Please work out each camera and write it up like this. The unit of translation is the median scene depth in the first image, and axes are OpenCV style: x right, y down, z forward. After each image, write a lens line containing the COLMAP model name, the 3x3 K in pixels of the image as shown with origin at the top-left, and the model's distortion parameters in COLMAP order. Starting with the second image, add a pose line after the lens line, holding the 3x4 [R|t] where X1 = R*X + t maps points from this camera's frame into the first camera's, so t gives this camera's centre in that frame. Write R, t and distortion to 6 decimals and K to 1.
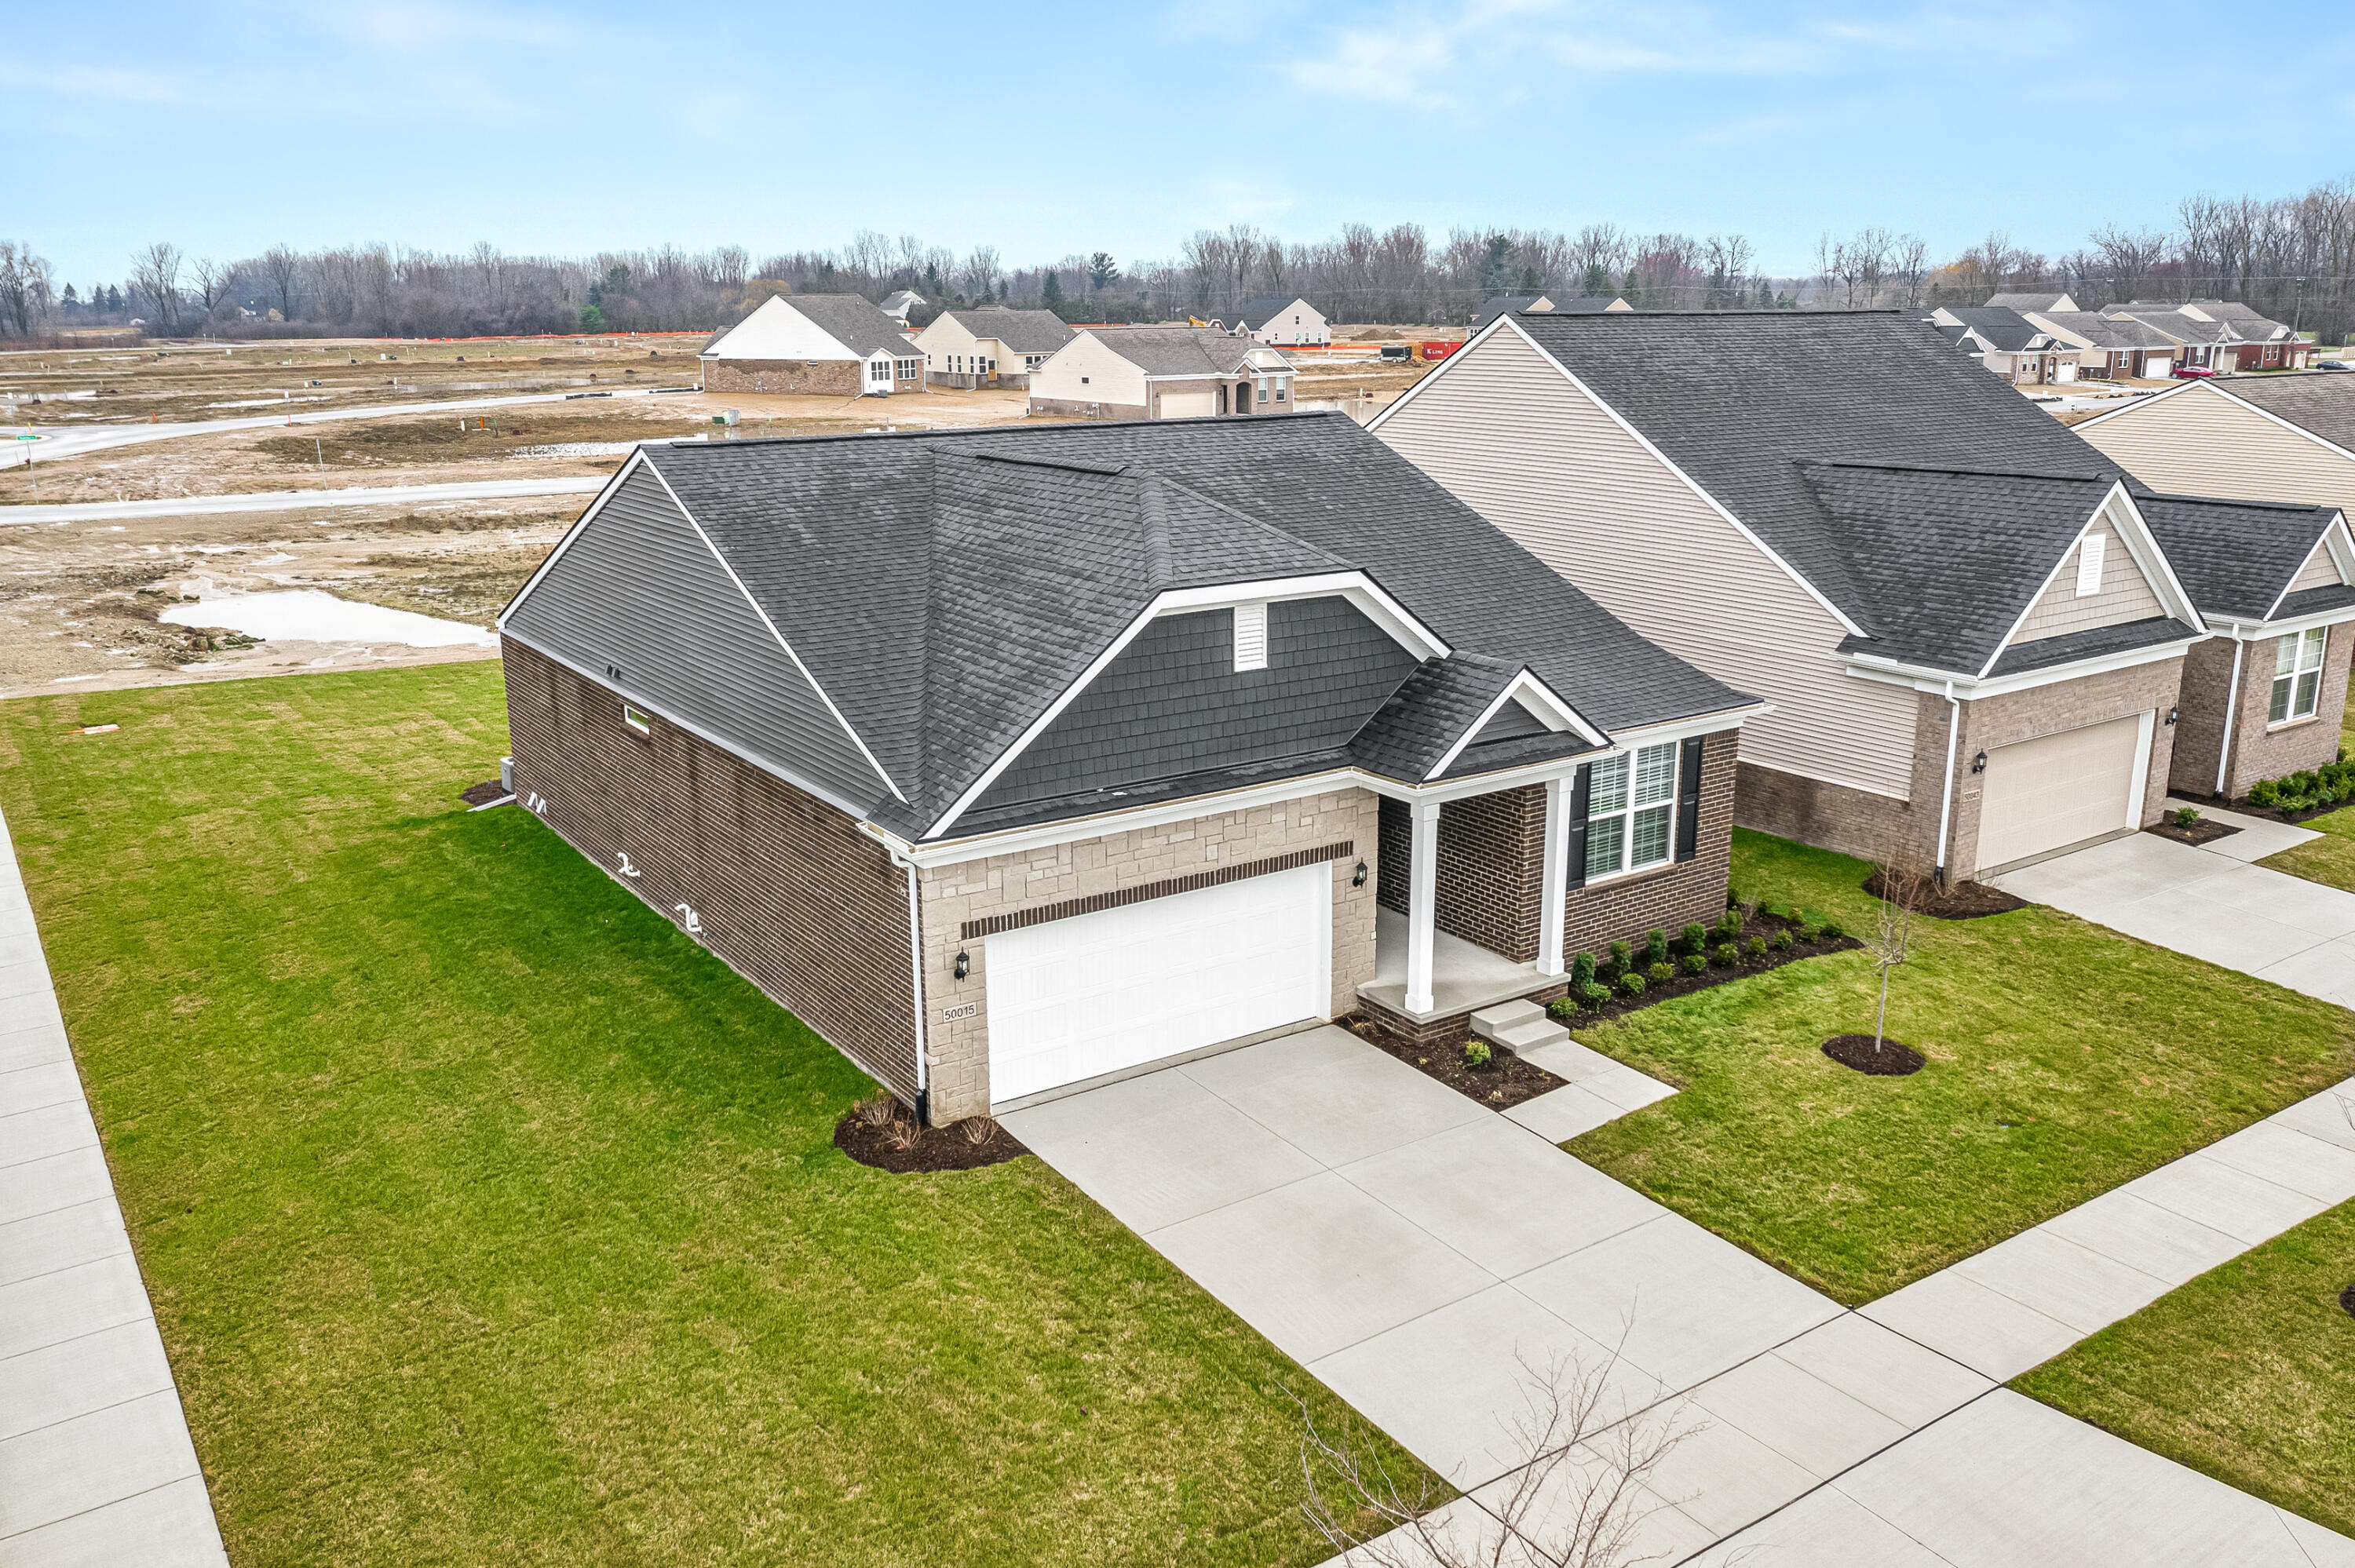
lens RADIAL K [[1853.0, 0, 1173.1], [0, 1853.0, 780.7], [0, 0, 1]] dist [-0.014104, -0.003927]
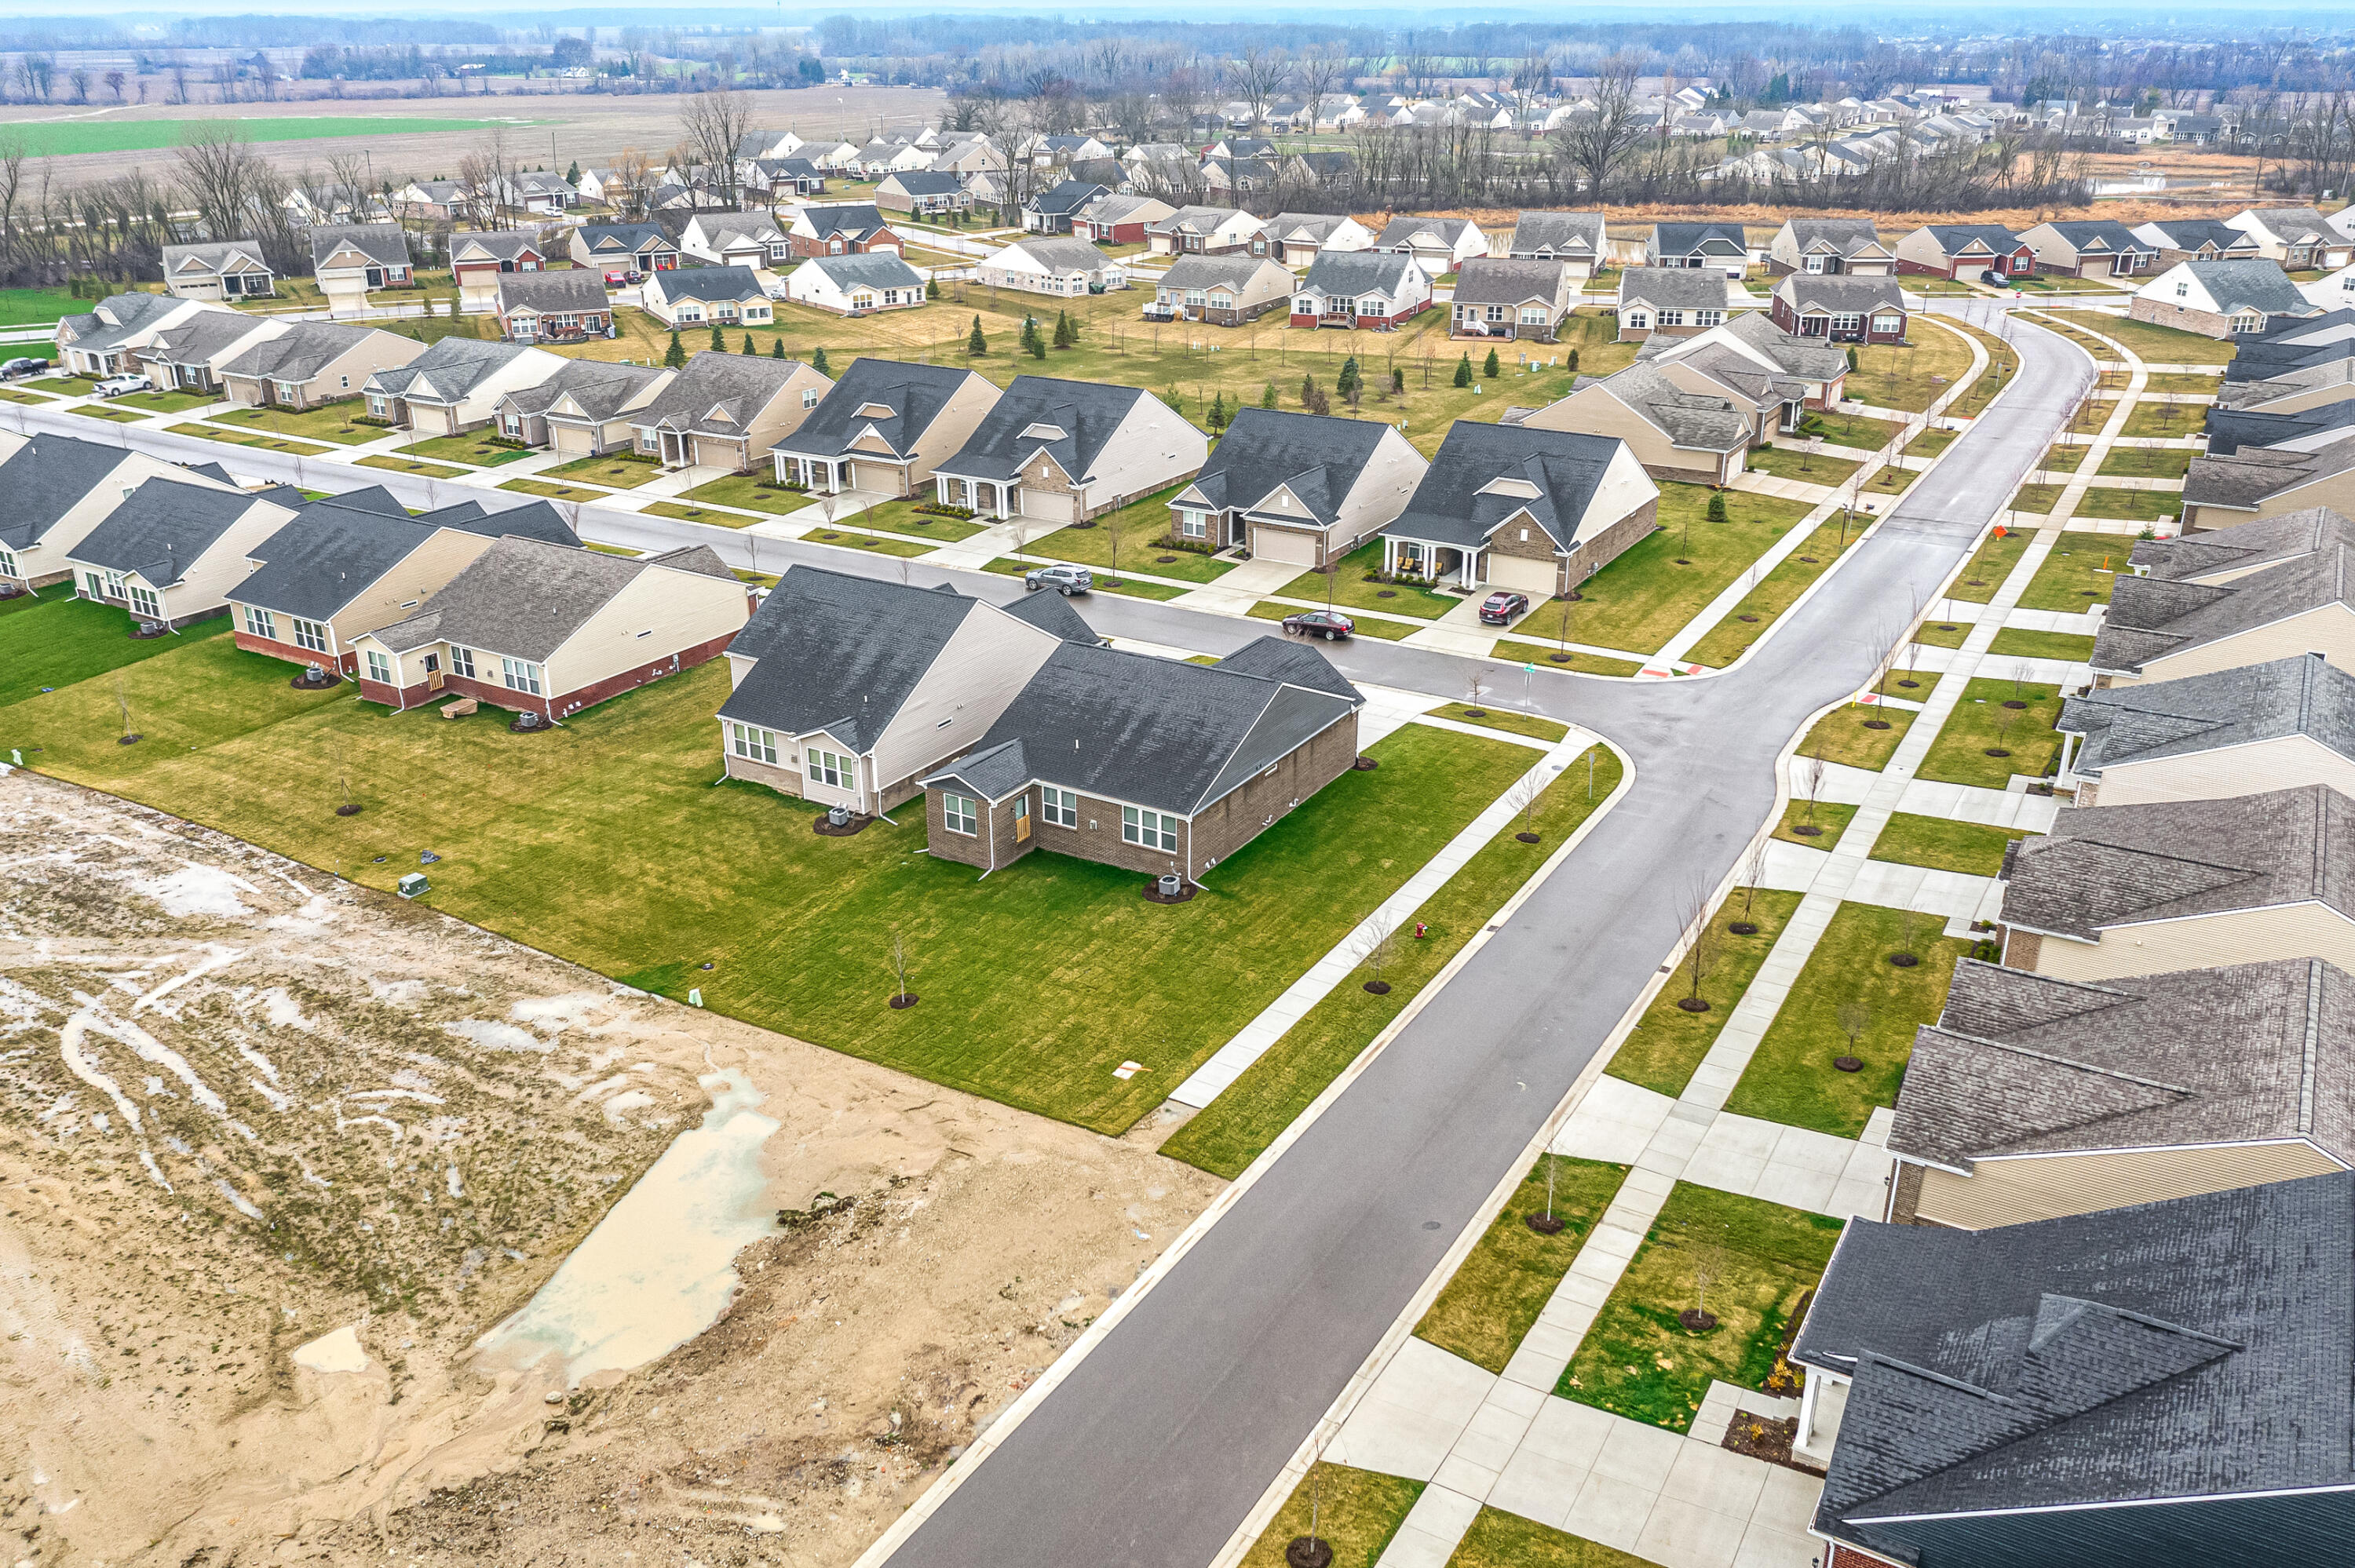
lens RADIAL K [[1840.5, 0, 1177.5], [0, 1840.5, 784.0], [0, 0, 1]] dist [-0.015291, -0.002266]
pose [[-0.412902, -0.344249, 0.843211, -3.166621], [0.235099, 0.854155, 0.463840, -1.657108], [-0.879910, 0.389758, -0.271750, 2.192047]]
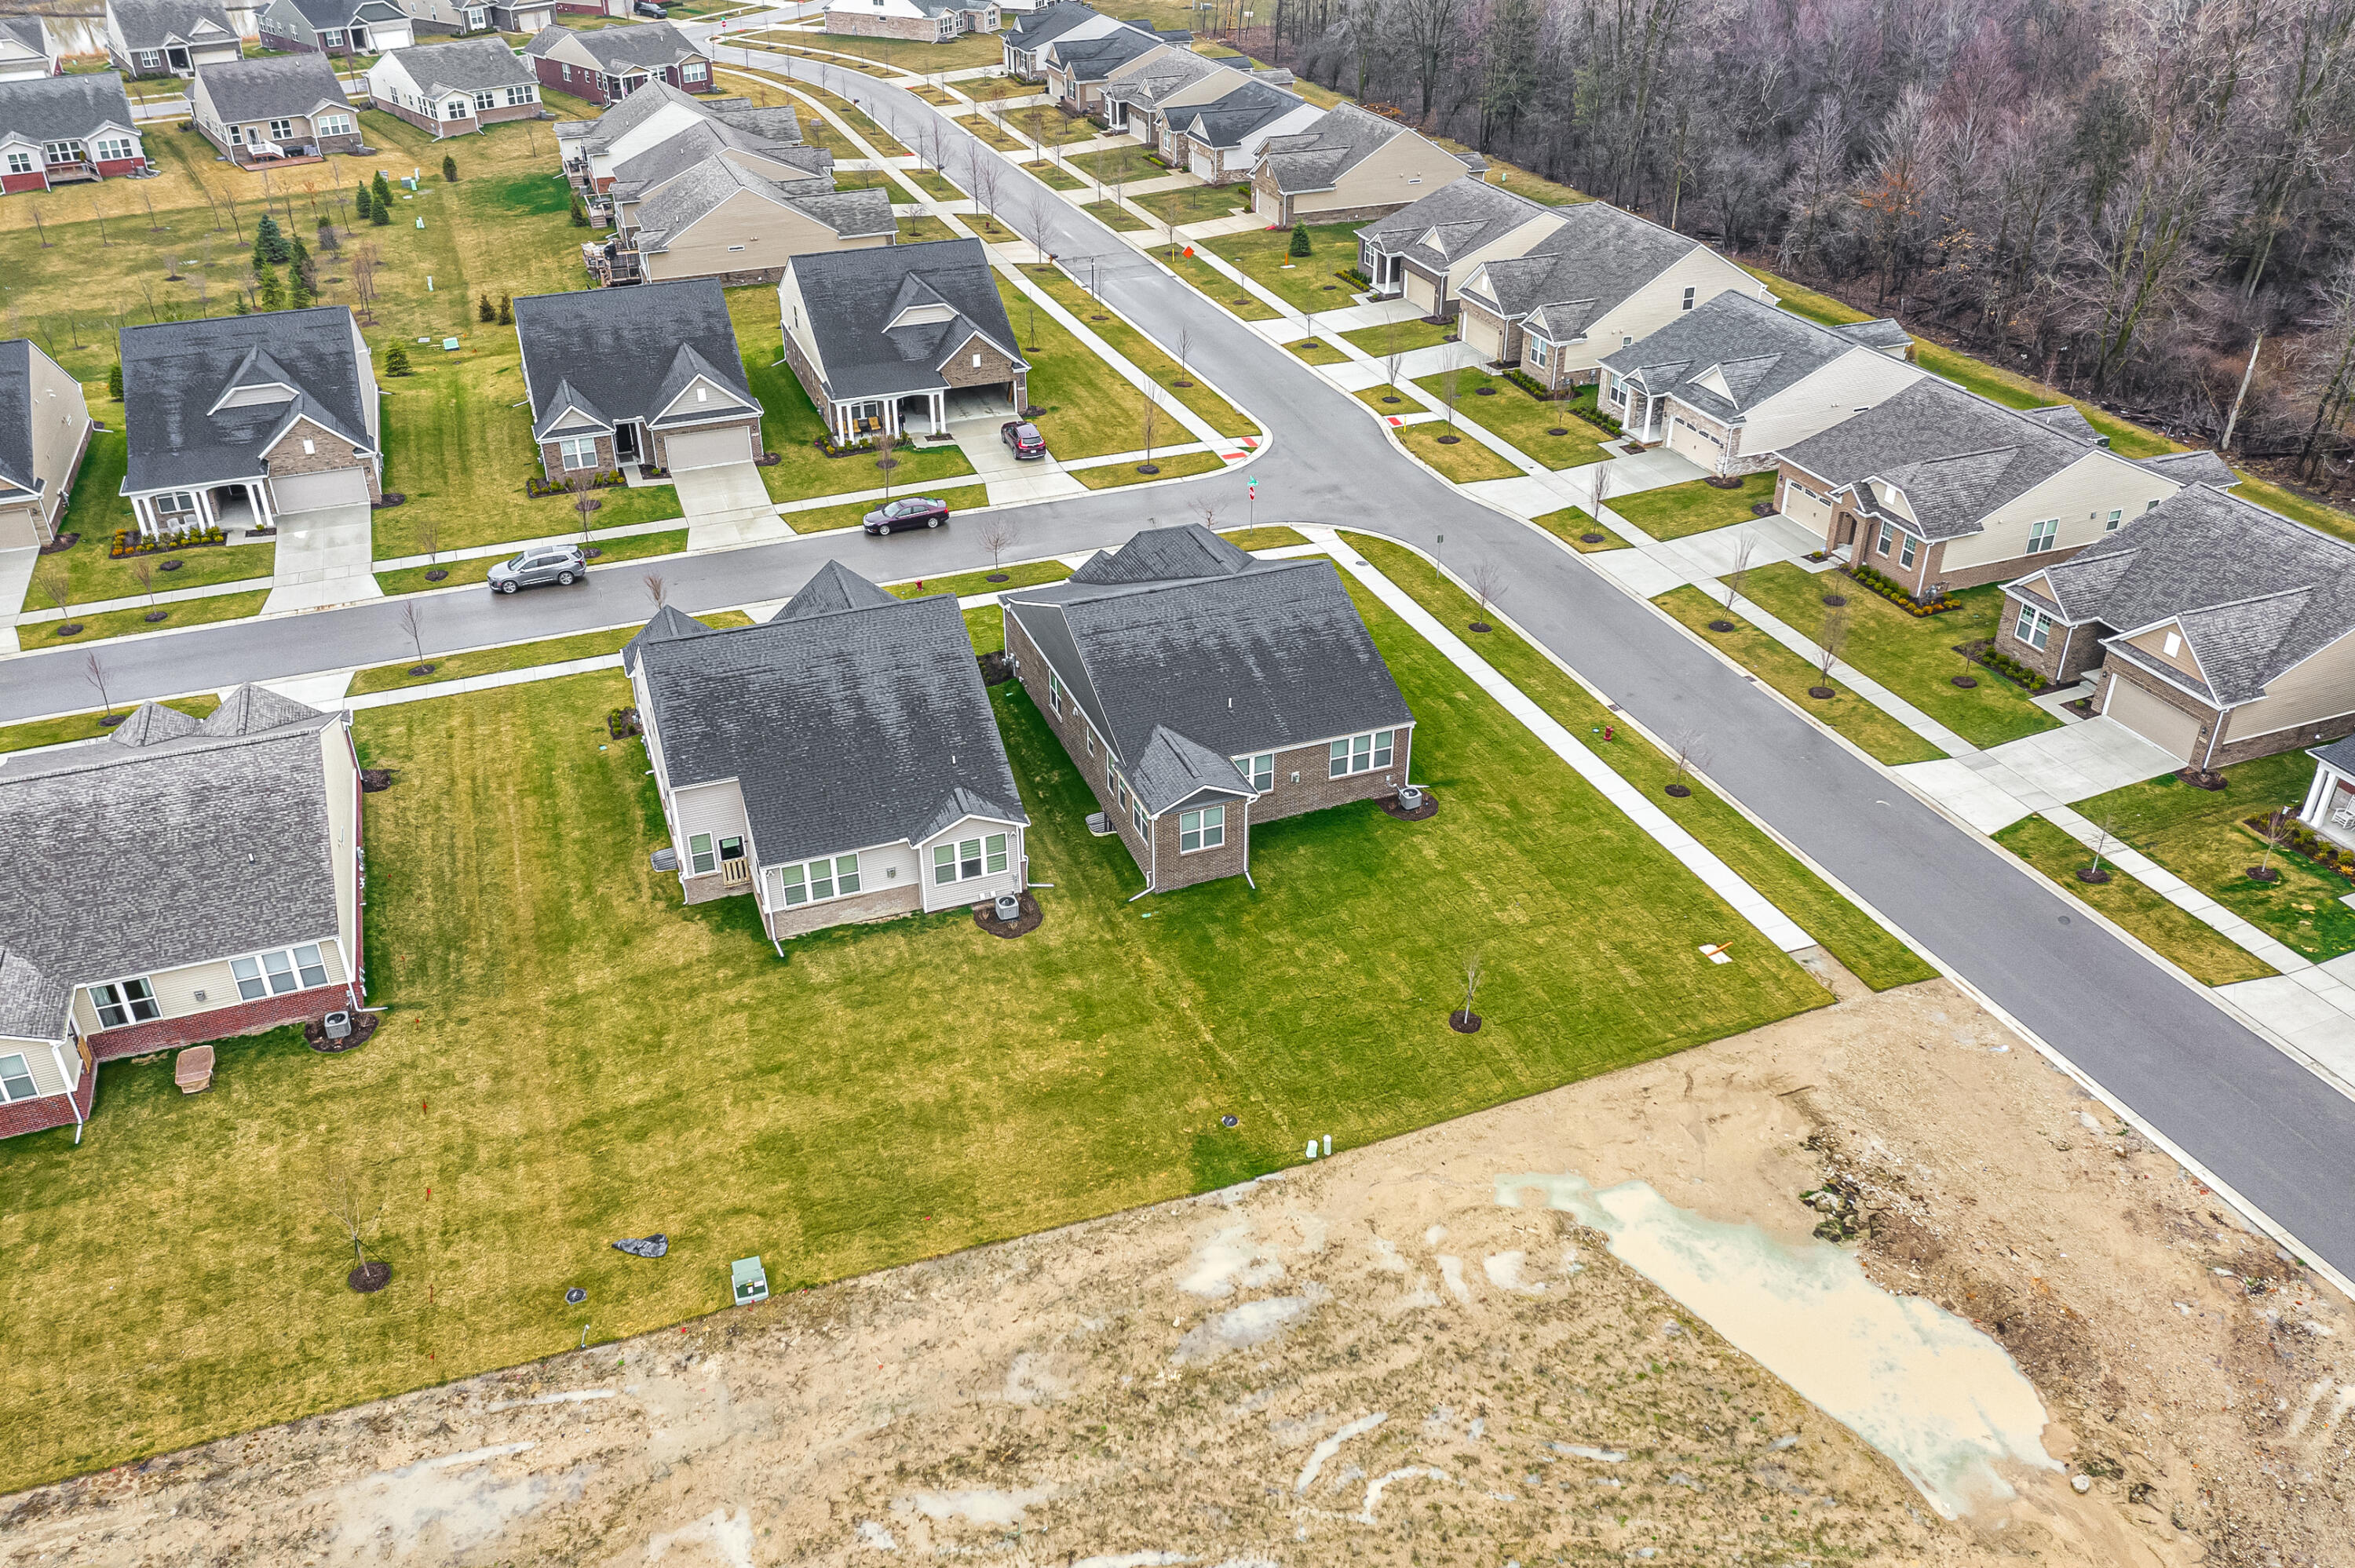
lens RADIAL K [[1840.5, 0, 1177.5], [0, 1840.5, 784.0], [0, 0, 1]] dist [-0.015291, -0.002266]
pose [[-0.972827, -0.112390, 0.202425, -0.725401], [0.065393, 0.705314, 0.705873, -2.189767], [-0.222106, 0.699929, -0.678799, 3.524323]]
